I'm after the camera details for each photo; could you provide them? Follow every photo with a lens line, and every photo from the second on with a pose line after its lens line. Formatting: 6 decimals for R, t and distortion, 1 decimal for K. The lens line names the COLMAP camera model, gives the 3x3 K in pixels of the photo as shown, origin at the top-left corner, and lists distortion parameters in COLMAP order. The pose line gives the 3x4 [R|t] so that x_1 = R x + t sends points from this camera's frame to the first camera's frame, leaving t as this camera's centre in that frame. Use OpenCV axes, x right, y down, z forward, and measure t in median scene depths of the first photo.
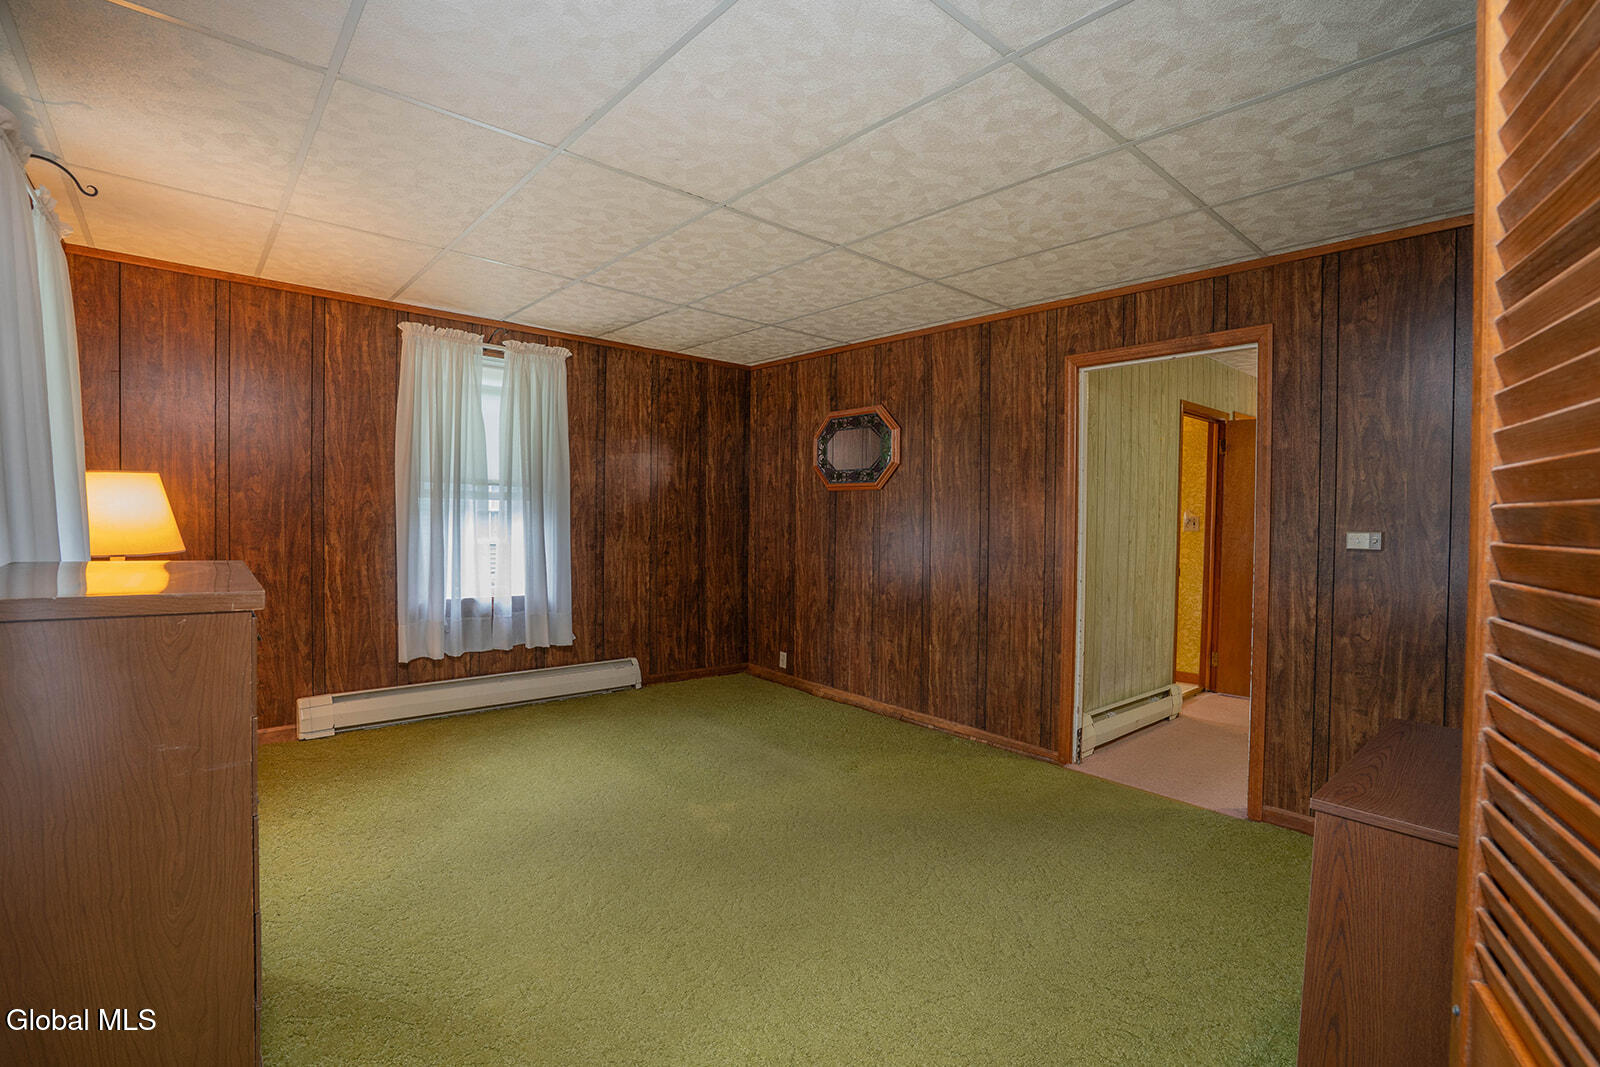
lens RADIAL K [[732.4, 0, 801.6], [0, 732.4, 531.8], [0, 0, 1]] dist [-0.019471, 0.001222]
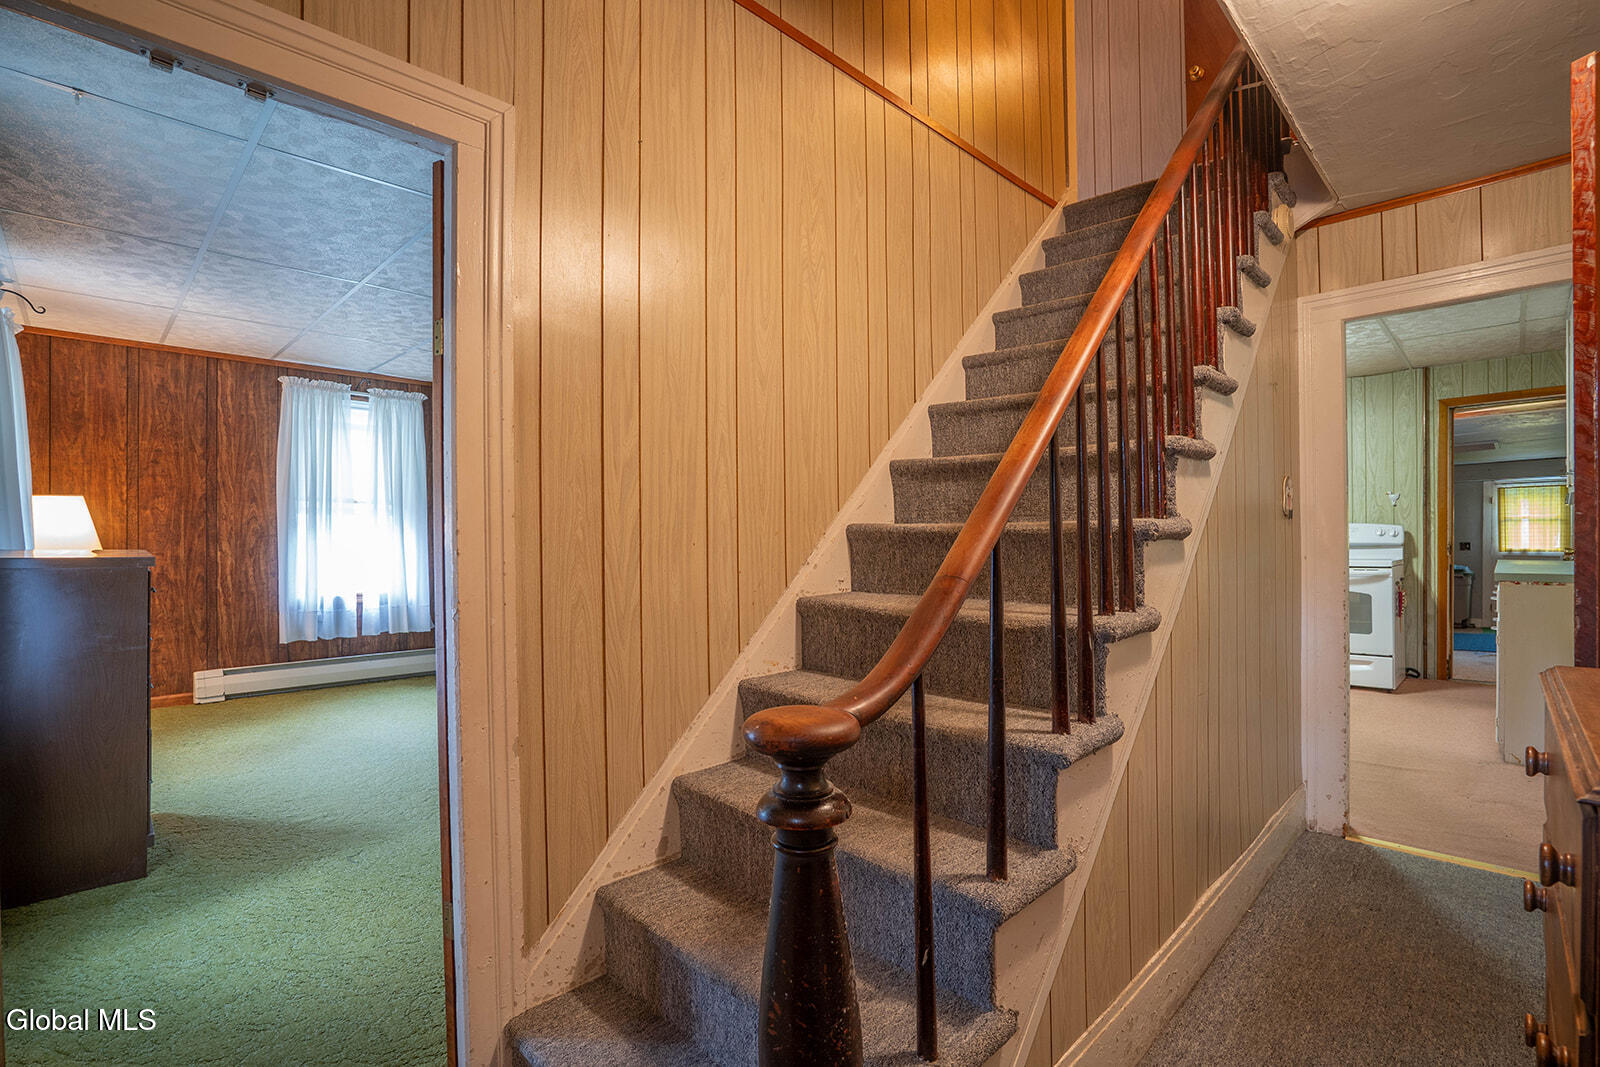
lens RADIAL K [[732.4, 0, 799.2], [0, 732.4, 533.5], [0, 0, 1]] dist [-0.019471, 0.001222]
pose [[0.997375, -0.016753, 0.070446, 0.272501], [0.018514, 0.999530, -0.024427, 0.036934], [-0.070004, 0.025667, 0.997216, -0.337482]]
